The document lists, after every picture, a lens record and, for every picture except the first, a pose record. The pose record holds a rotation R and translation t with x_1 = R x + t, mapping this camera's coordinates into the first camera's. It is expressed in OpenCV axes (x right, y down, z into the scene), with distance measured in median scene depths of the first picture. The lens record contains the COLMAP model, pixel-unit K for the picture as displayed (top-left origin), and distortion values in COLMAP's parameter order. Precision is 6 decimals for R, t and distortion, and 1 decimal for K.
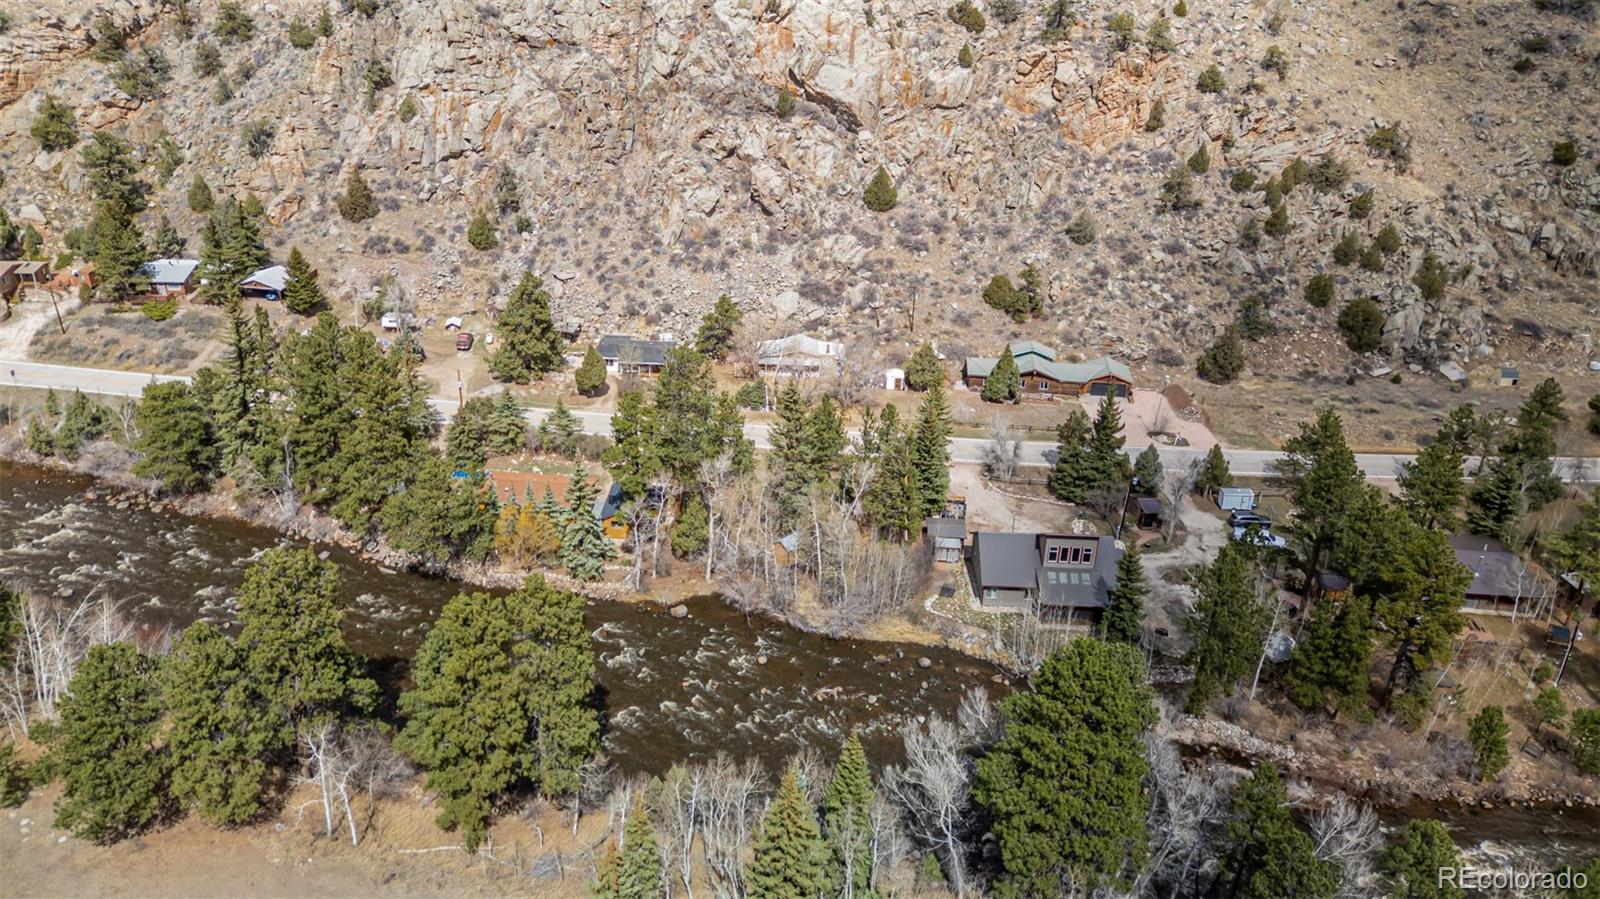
lens RADIAL K [[1210.8, 0, 800.0], [0, 1210.8, 449.5], [0, 0, 1]] dist [0.081340, -0.086013]
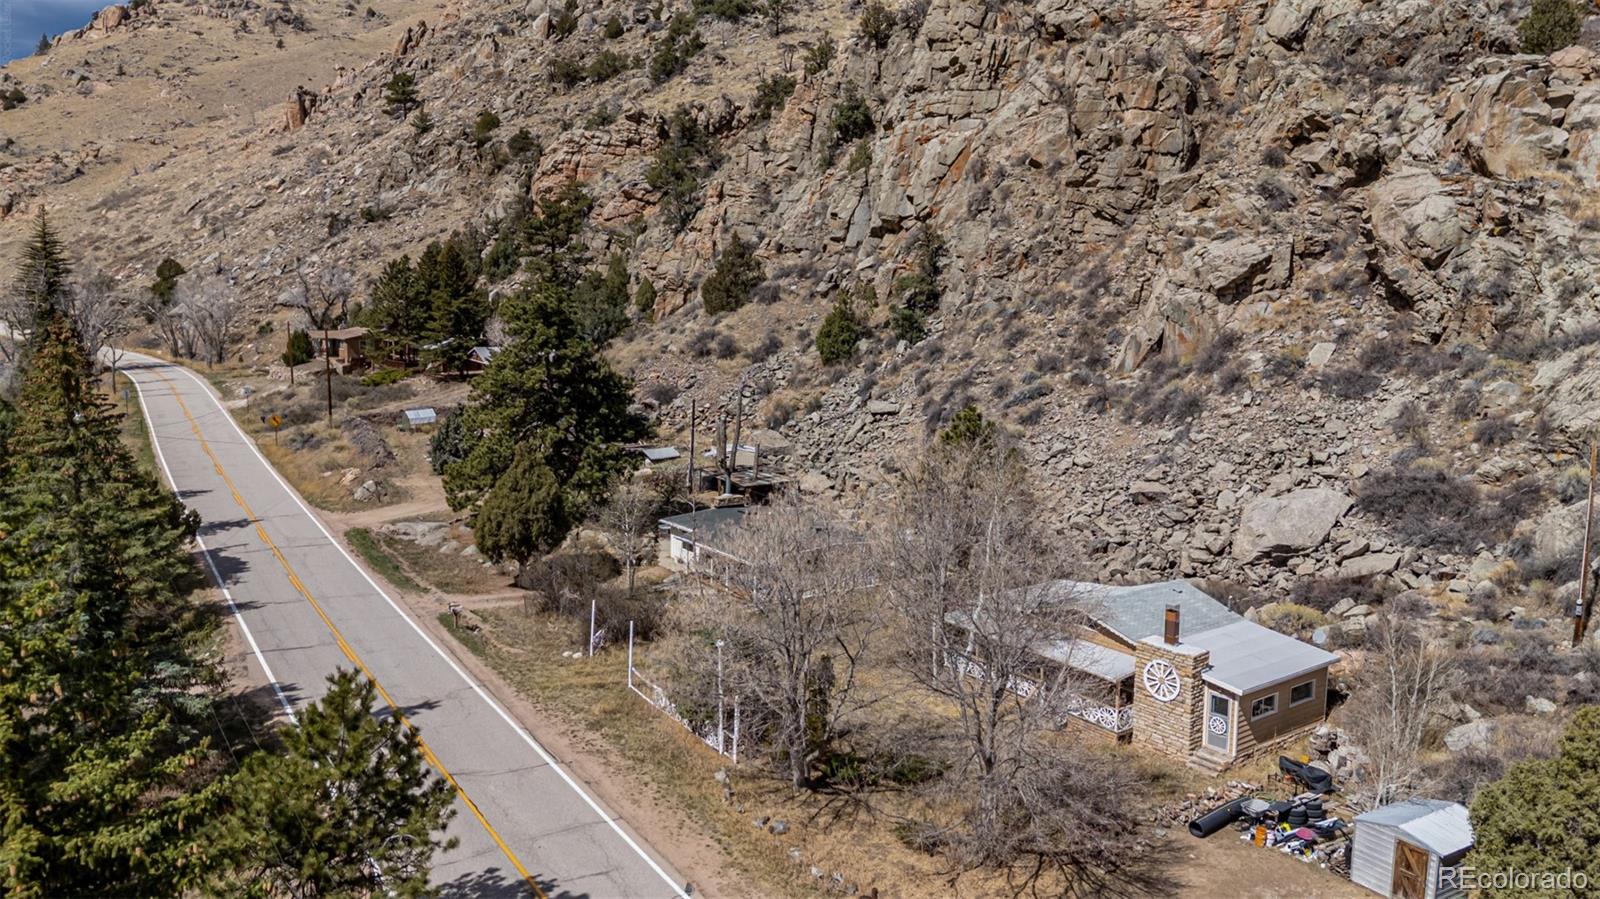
lens RADIAL K [[1176.5, 0, 800.0], [0, 1176.5, 449.5], [0, 0, 1]] dist [0.073897, -0.061152]
pose [[0.609457, 0.095348, -0.787065, 0.141592], [-0.335610, 0.930435, -0.147160, -0.048869], [0.718281, 0.353835, 0.599060, 0.694585]]
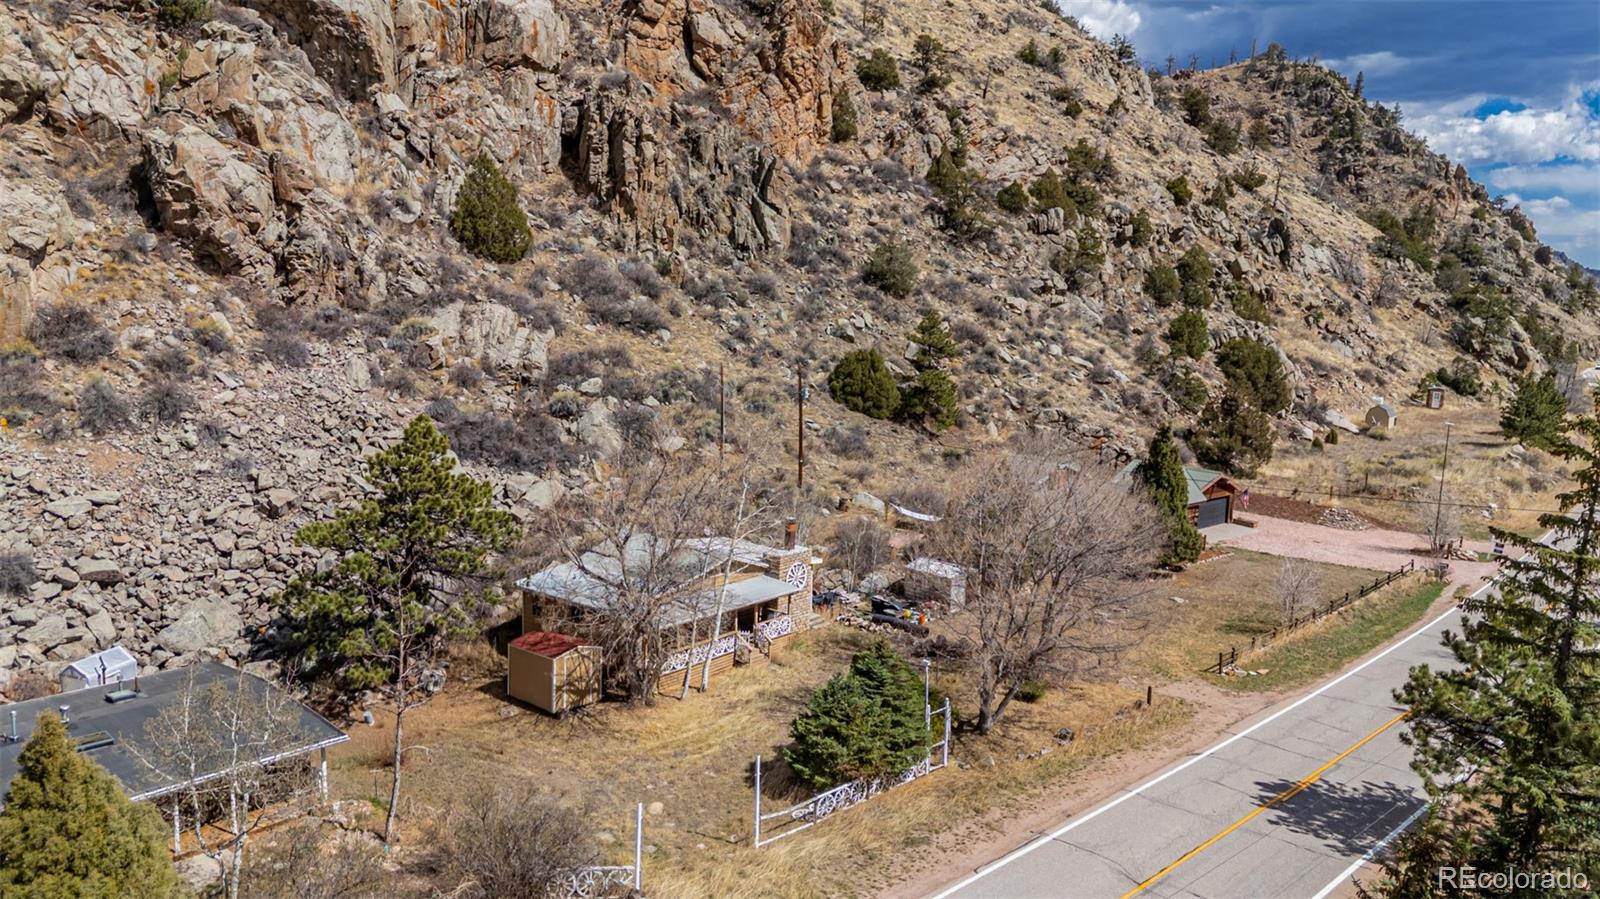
lens RADIAL K [[1176.5, 0, 800.0], [0, 1176.5, 449.5], [0, 0, 1]] dist [0.073897, -0.061152]
pose [[0.653697, -0.122890, 0.746711, -0.175932], [0.311227, 0.943074, -0.117253, -0.059213], [-0.689795, 0.309045, 0.654732, 0.695533]]
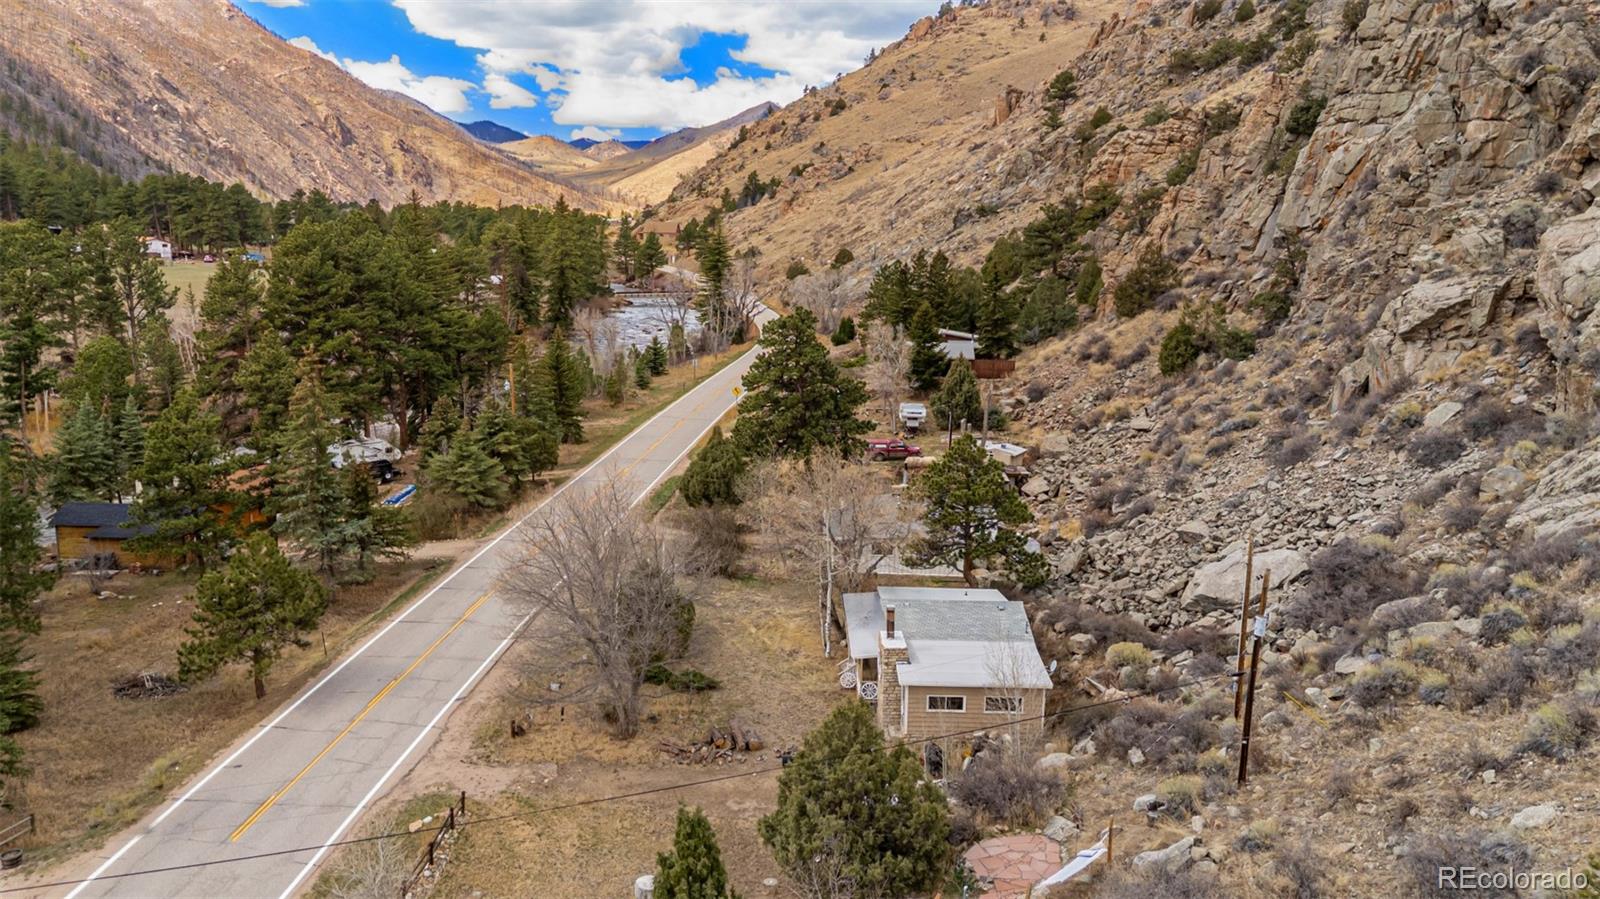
lens RADIAL K [[1176.5, 0, 800.0], [0, 1176.5, 449.5], [0, 0, 1]] dist [0.073897, -0.061152]
pose [[0.012201, 0.155036, -0.987833, 0.272053], [-0.440213, 0.887852, 0.133907, -0.133299], [0.897811, 0.433223, 0.079082, 0.822257]]
